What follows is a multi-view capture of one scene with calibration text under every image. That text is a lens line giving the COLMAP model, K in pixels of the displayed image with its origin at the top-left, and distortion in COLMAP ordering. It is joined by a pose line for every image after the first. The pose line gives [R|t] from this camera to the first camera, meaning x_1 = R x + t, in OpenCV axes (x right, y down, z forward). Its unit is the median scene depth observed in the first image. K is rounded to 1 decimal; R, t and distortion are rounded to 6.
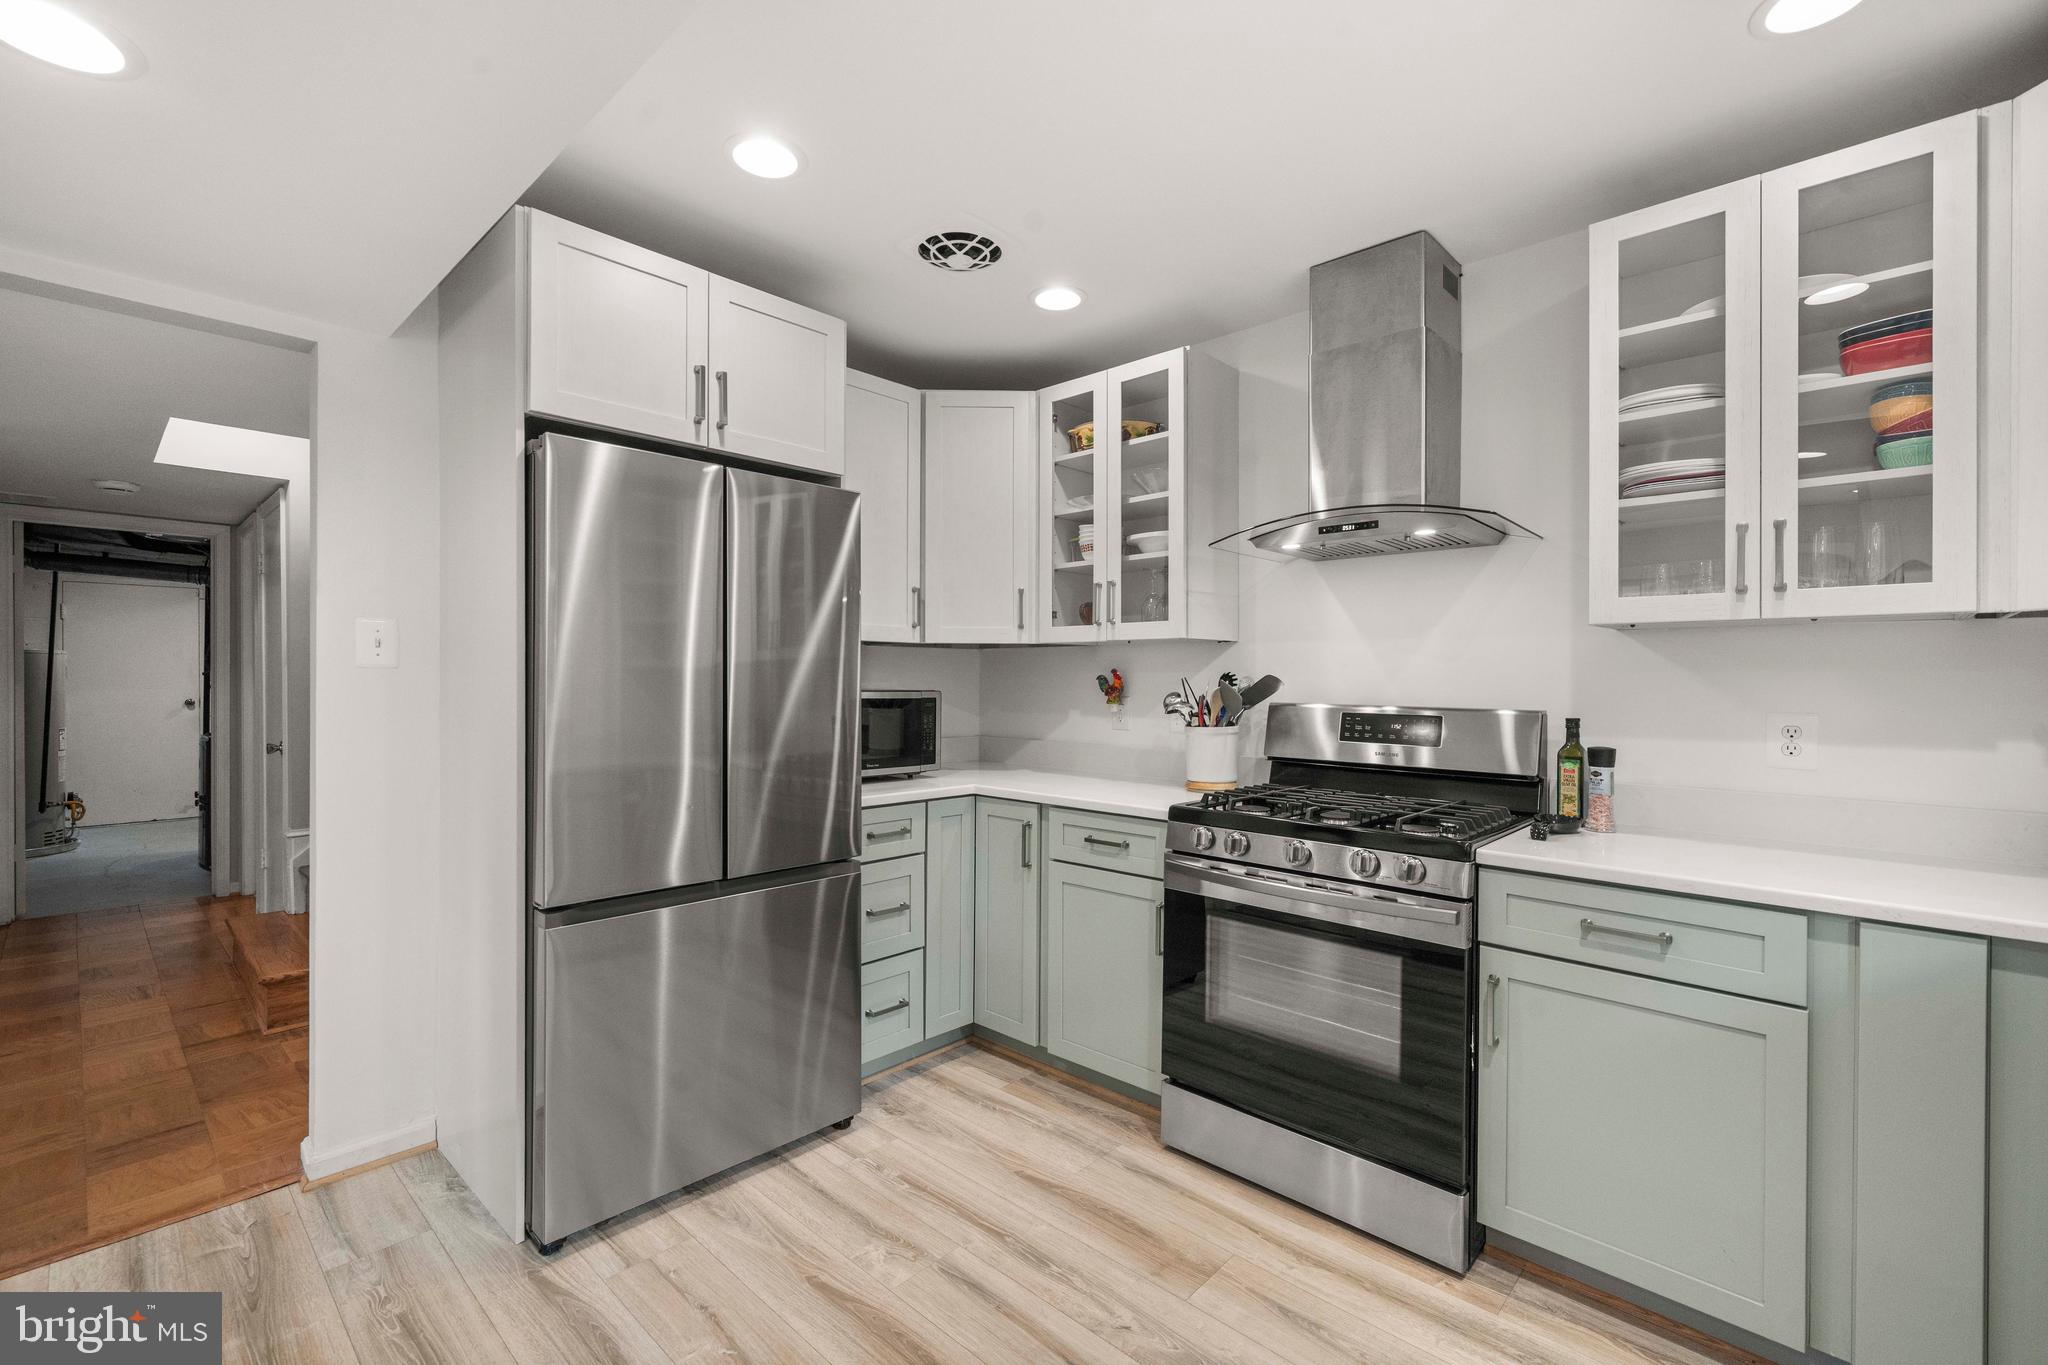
lens RADIAL K [[885.9, 0, 1022.1], [0, 885.9, 677.2], [0, 0, 1]] dist [0.003965, 0.000620]
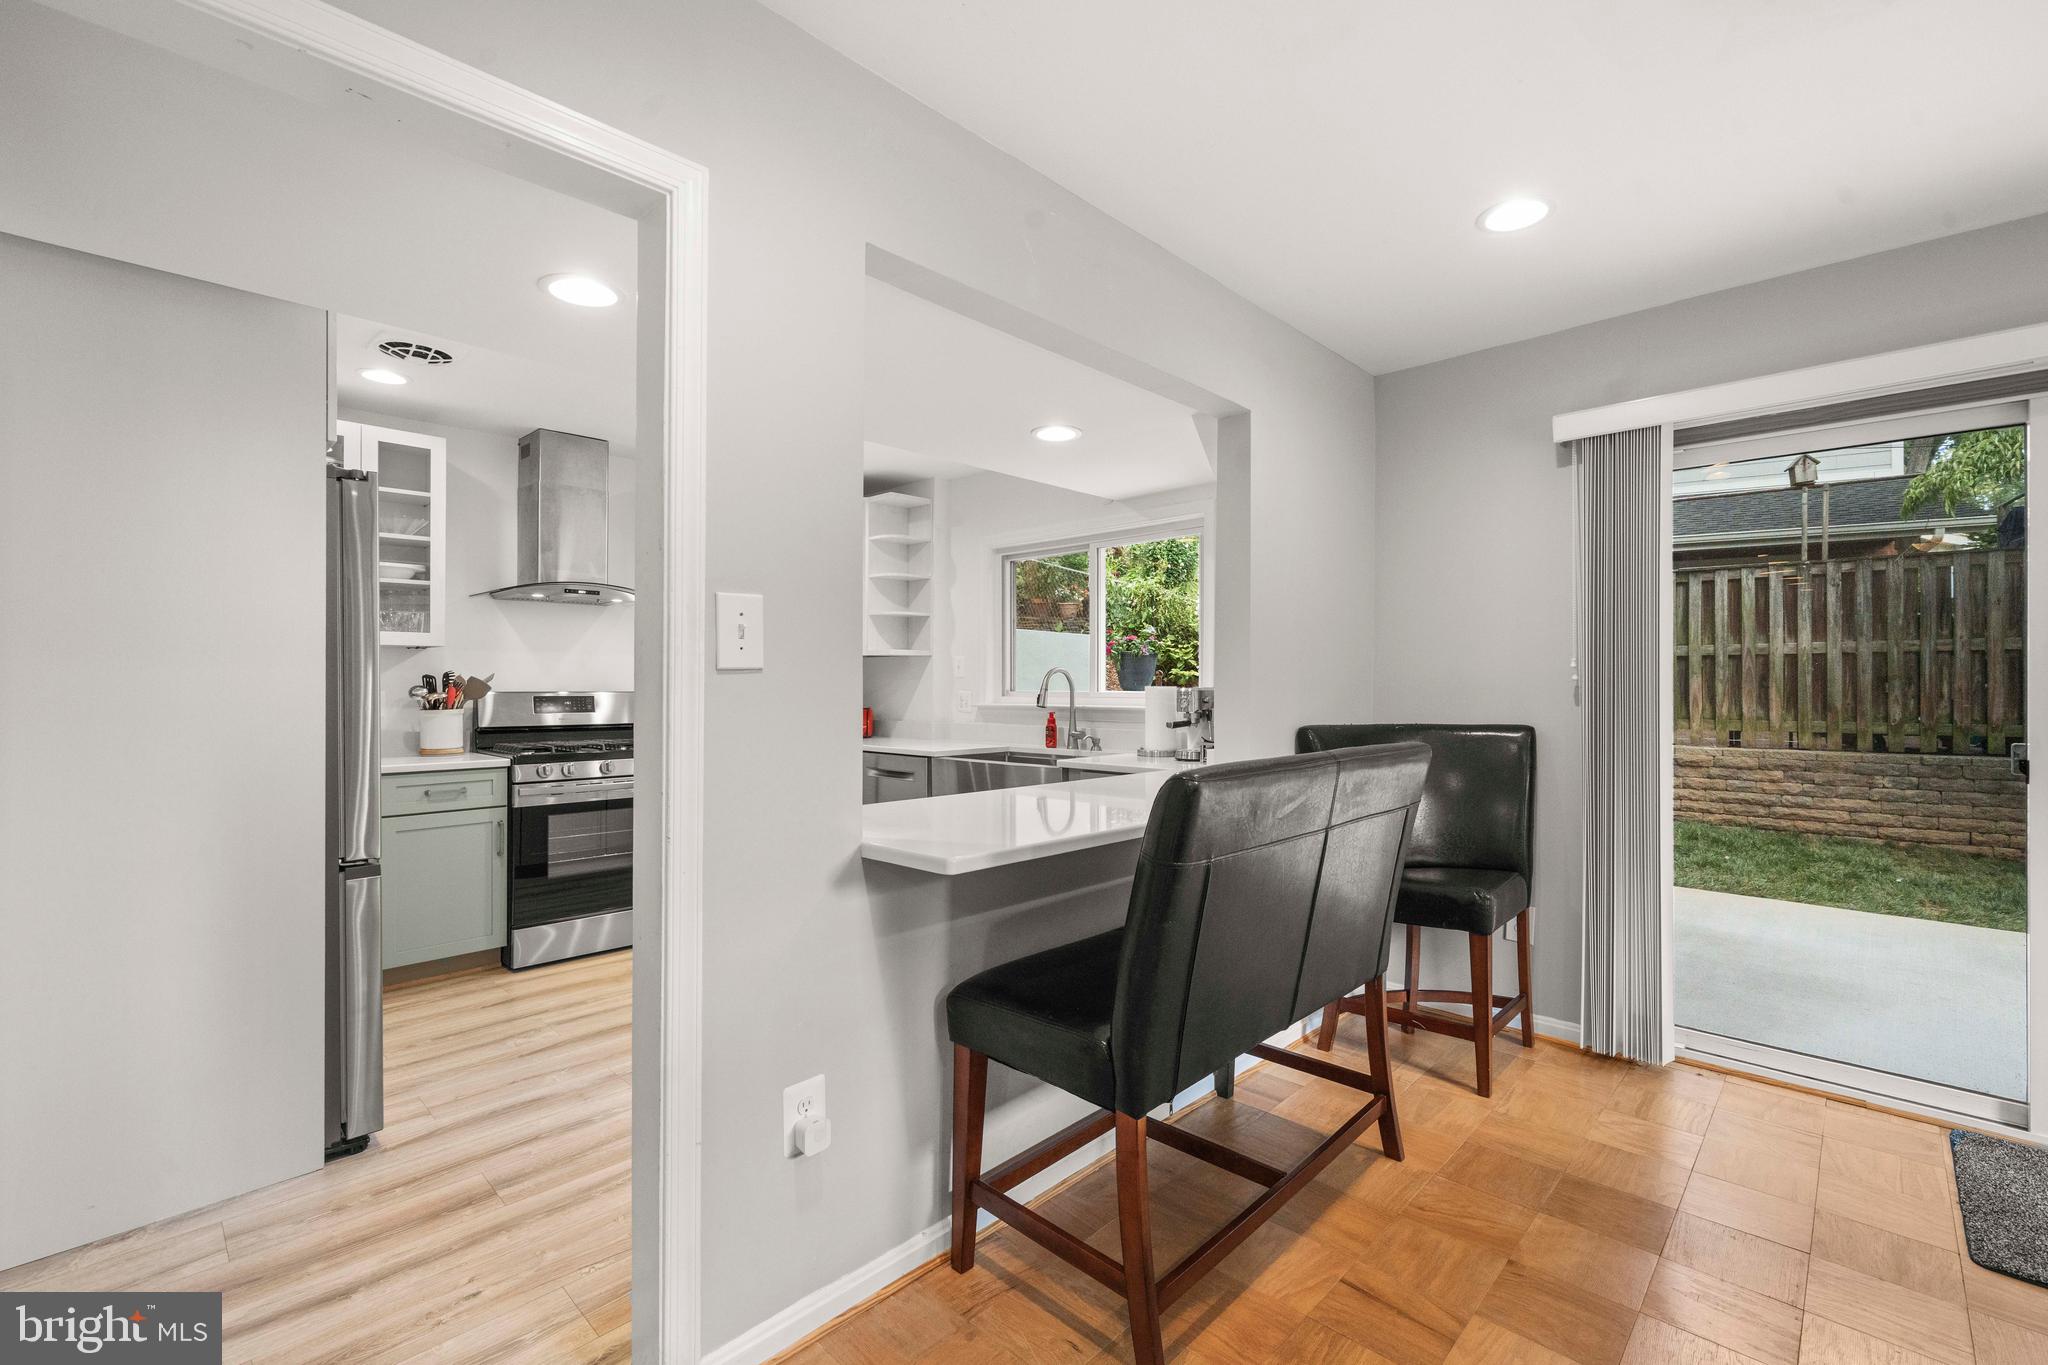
lens RADIAL K [[885.9, 0, 1032.0], [0, 885.9, 673.5], [0, 0, 1]] dist [0.003965, 0.000620]
pose [[0.010347, 0.006307, 0.999927, -1.389763], [0.004246, 0.999971, -0.006351, 0.011988], [-0.999937, 0.004311, 0.010320, 0.060689]]
